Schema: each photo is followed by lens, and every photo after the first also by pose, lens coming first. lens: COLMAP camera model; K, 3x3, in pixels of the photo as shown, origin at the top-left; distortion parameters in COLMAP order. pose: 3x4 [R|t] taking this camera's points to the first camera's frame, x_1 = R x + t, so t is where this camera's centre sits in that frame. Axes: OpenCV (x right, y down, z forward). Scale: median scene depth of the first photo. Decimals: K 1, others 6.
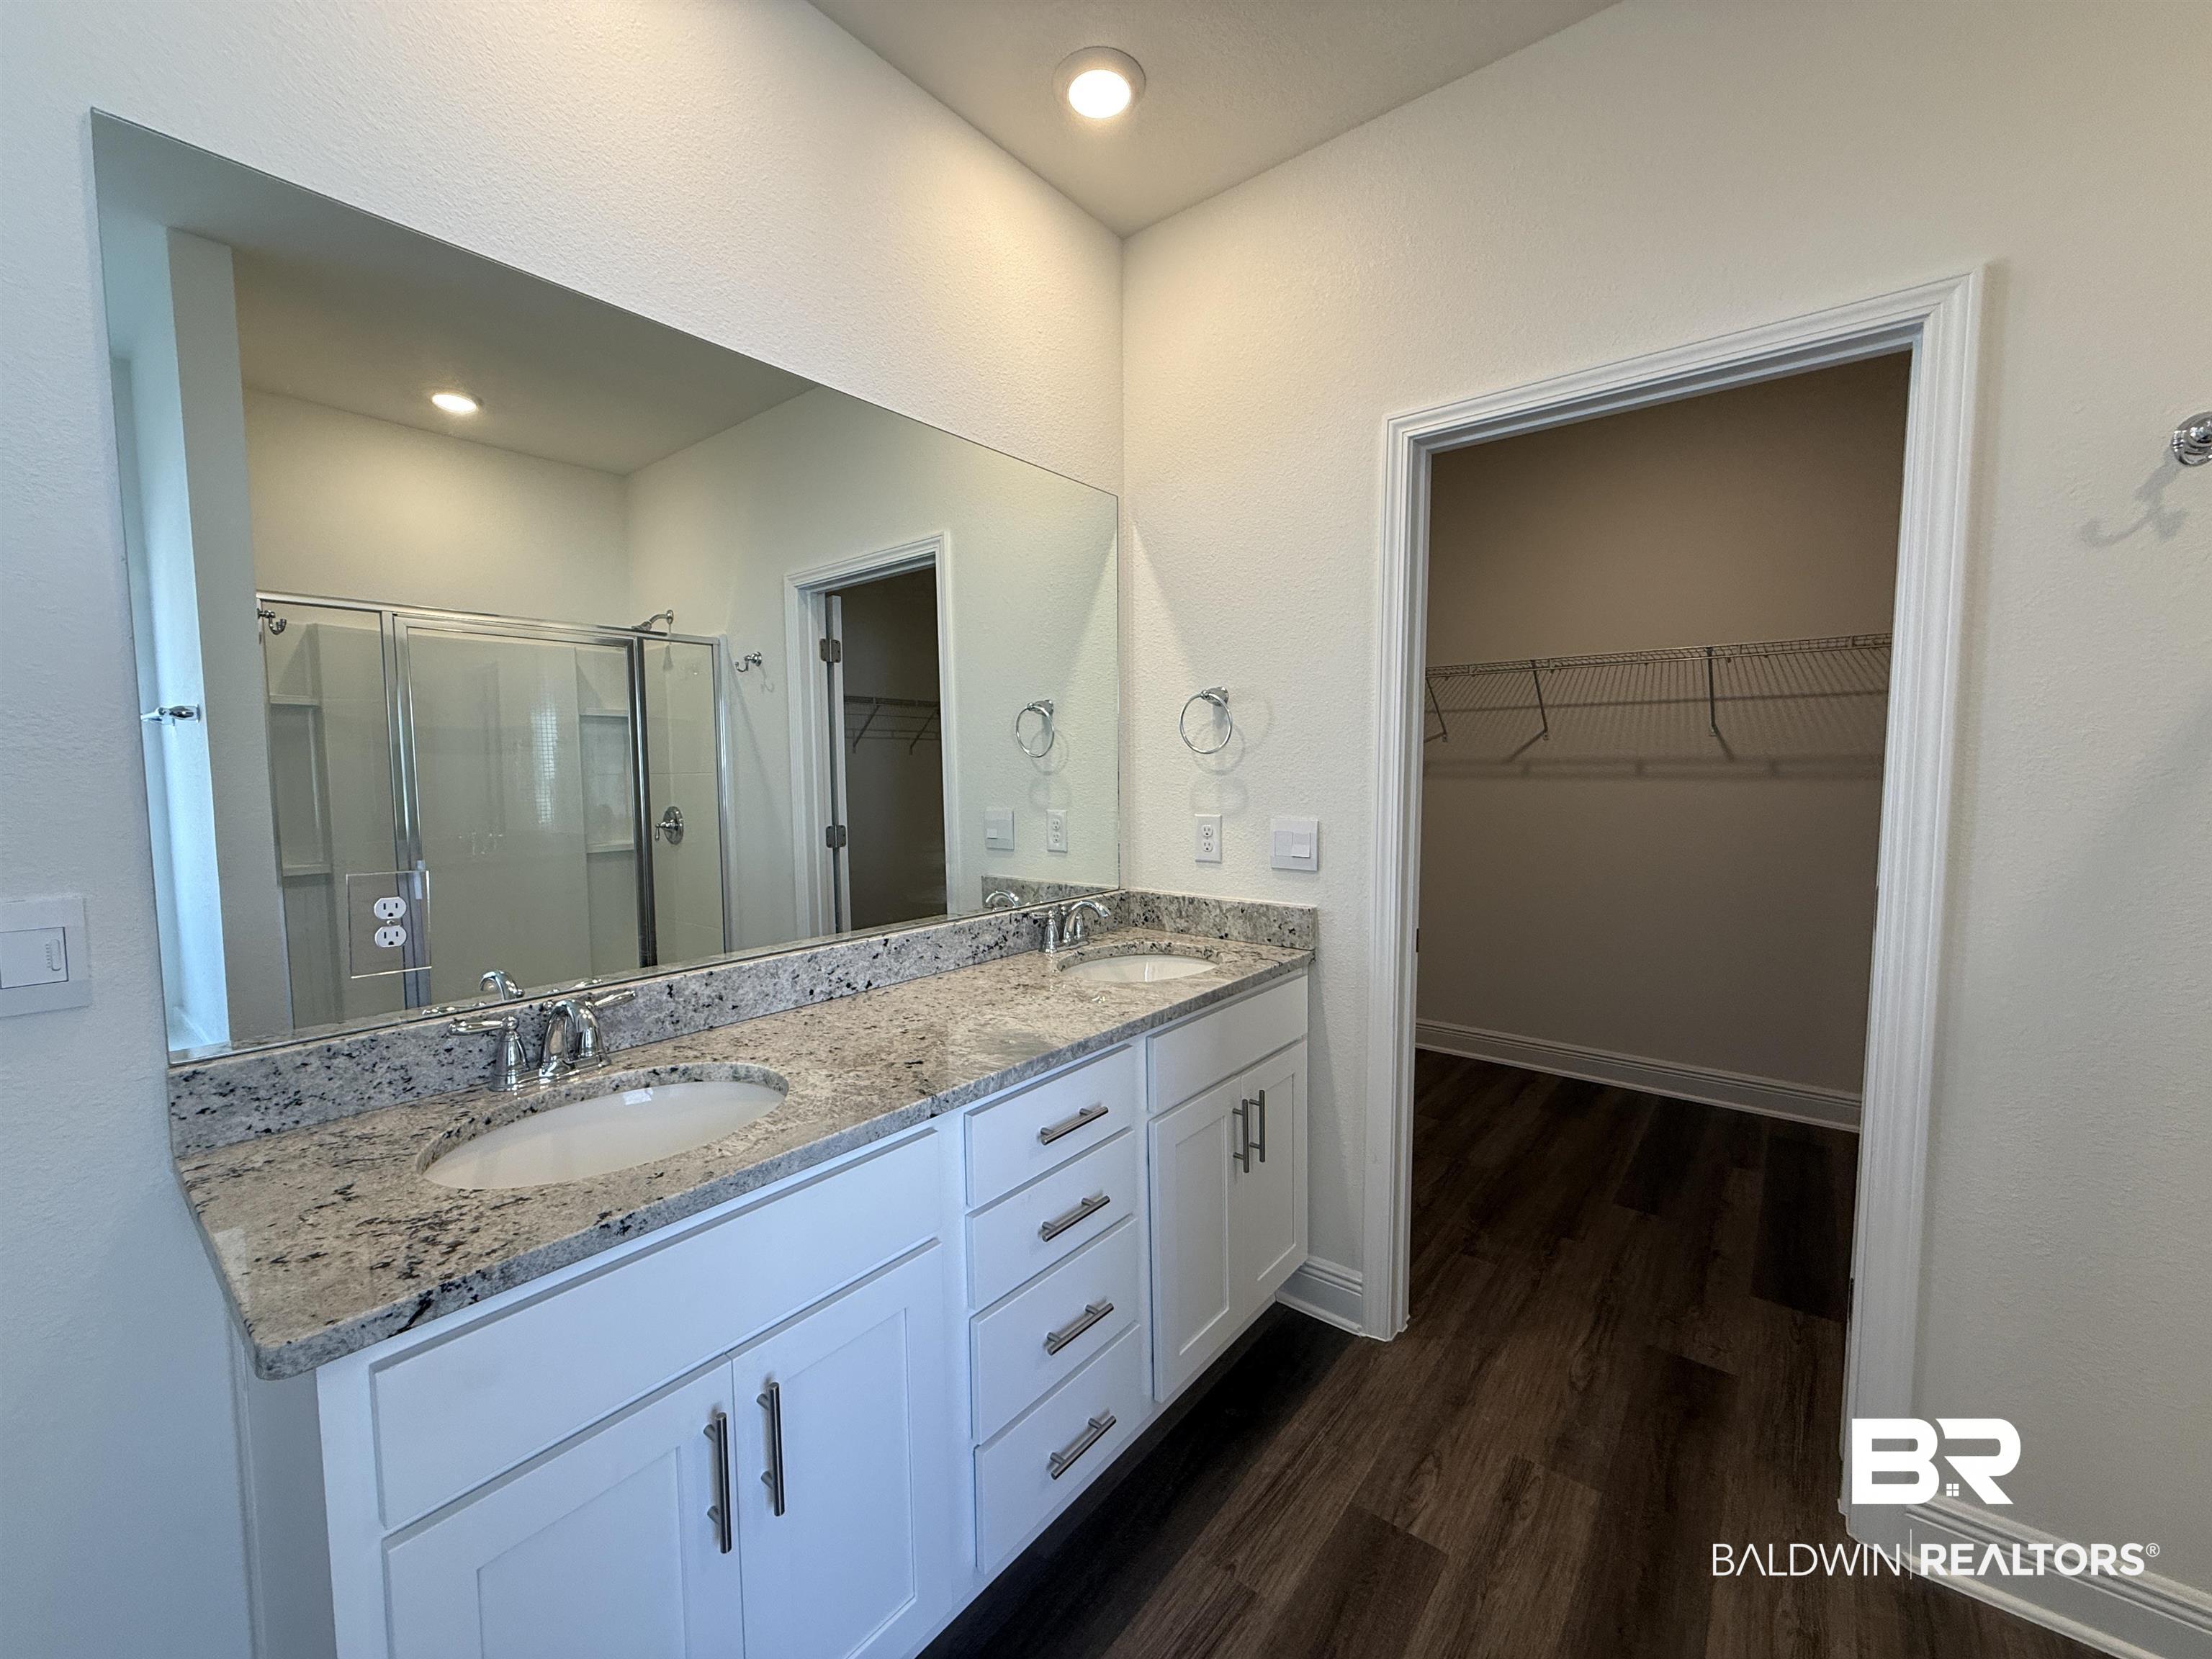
lens RADIAL K [[879.6, 0, 1087.7], [0, 879.6, 820.9], [0, 0, 1]] dist [0.001181, -0.000250]
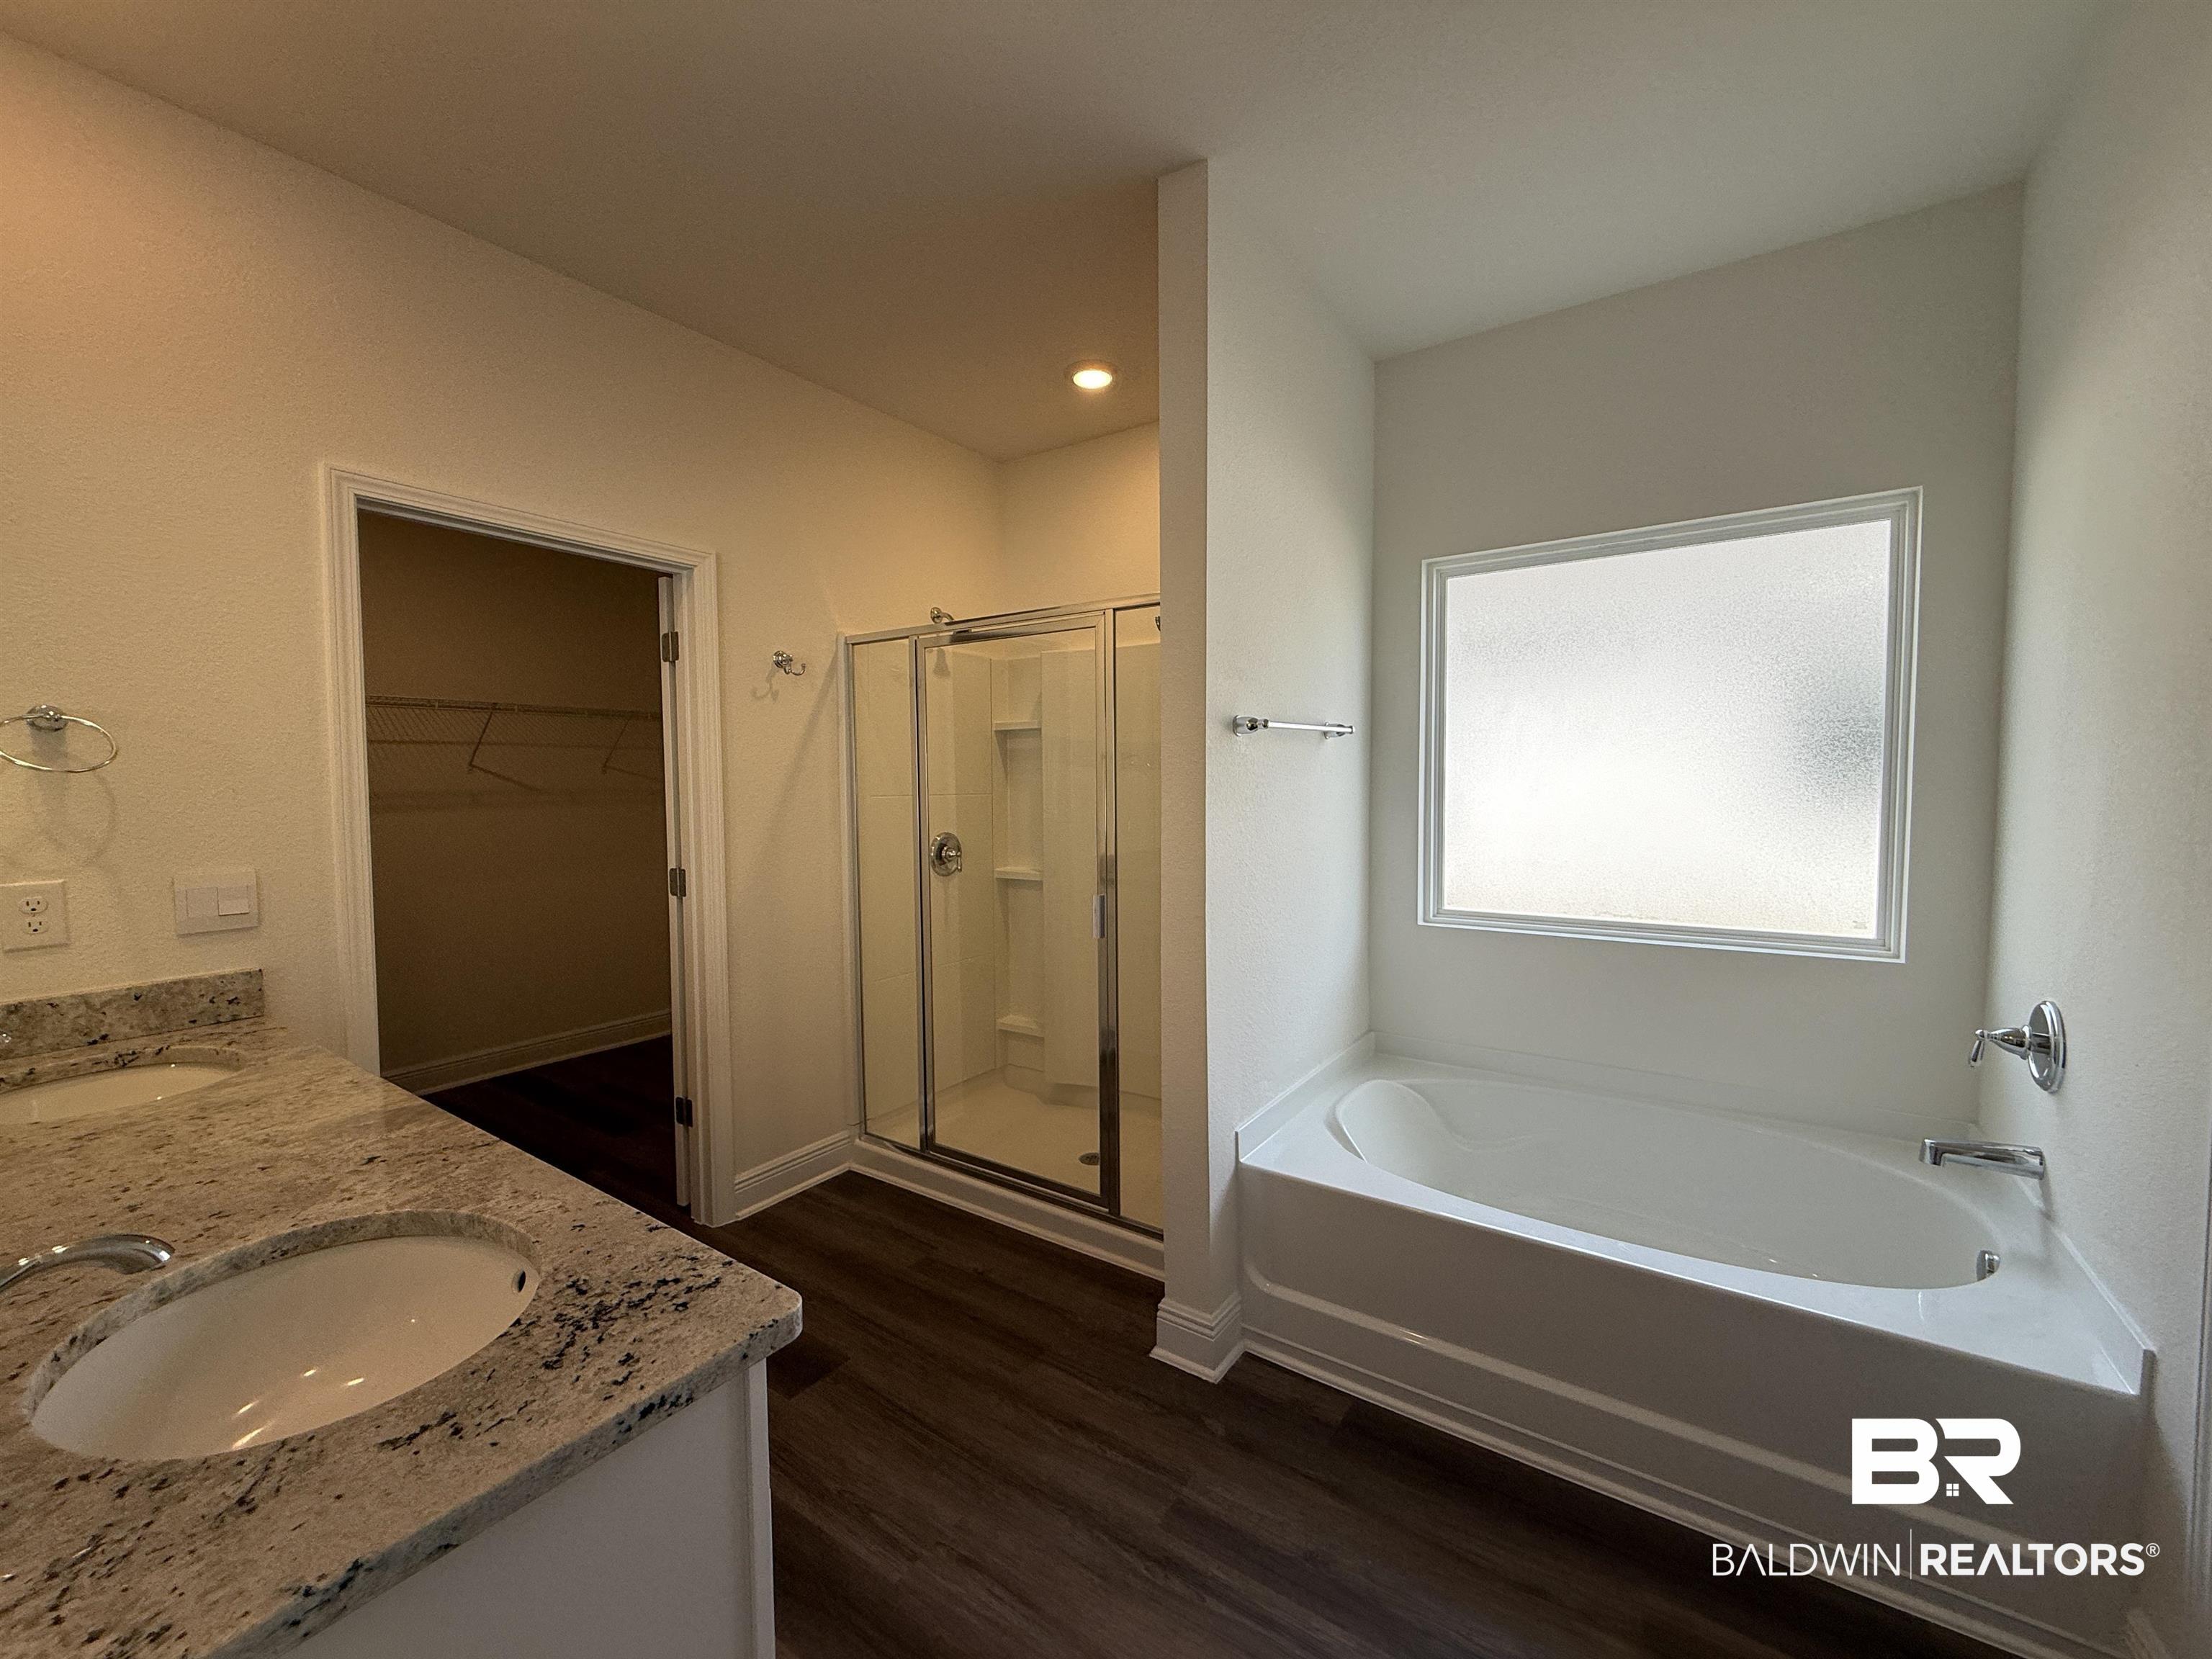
lens RADIAL K [[879.6, 0, 1095.2], [0, 879.6, 830.9], [0, 0, 1]] dist [0.001181, -0.000250]
pose [[-0.072236, -0.050744, 0.996096, -0.796117], [0.073788, 0.995696, 0.056074, -0.032014], [-0.994654, 0.077550, -0.068181, 0.235217]]
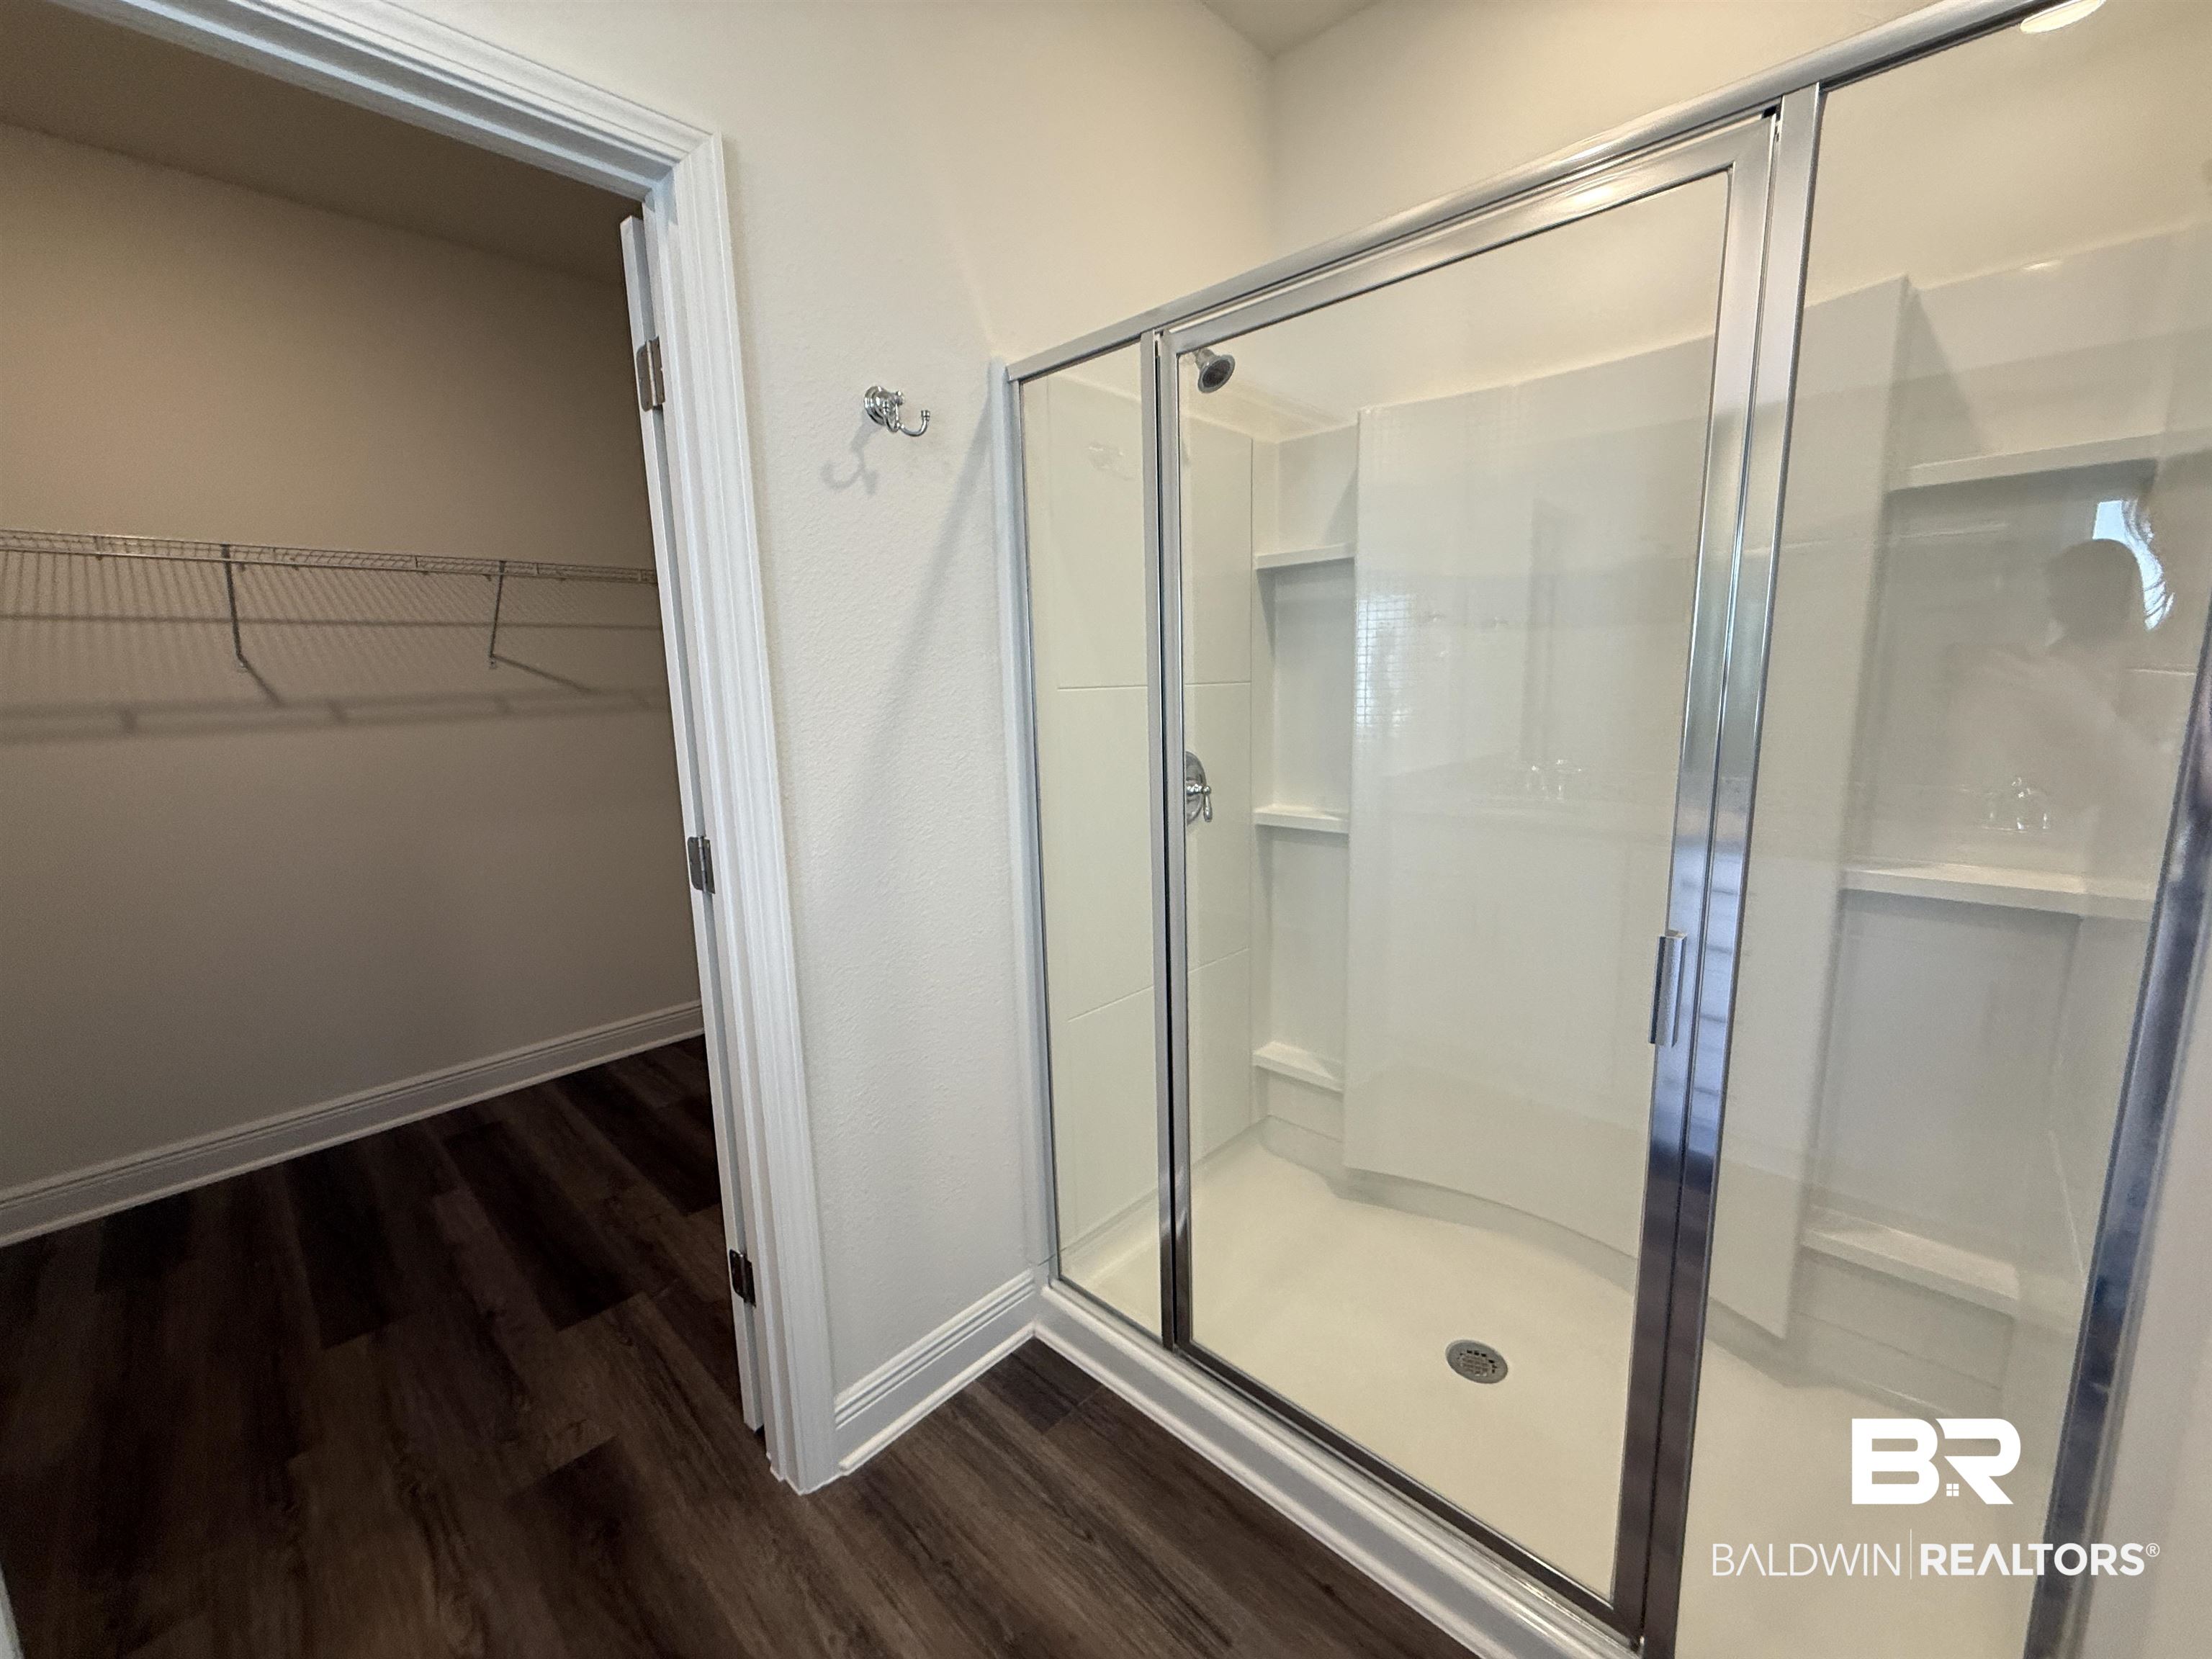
lens RADIAL K [[879.6, 0, 1102.8], [0, 879.6, 824.2], [0, 0, 1]] dist [0.001181, -0.000250]
pose [[0.075061, -0.160806, 0.984128, 0.040570], [0.092748, 0.983759, 0.153672, -0.032804], [-0.992856, 0.079741, 0.088757, 0.434592]]
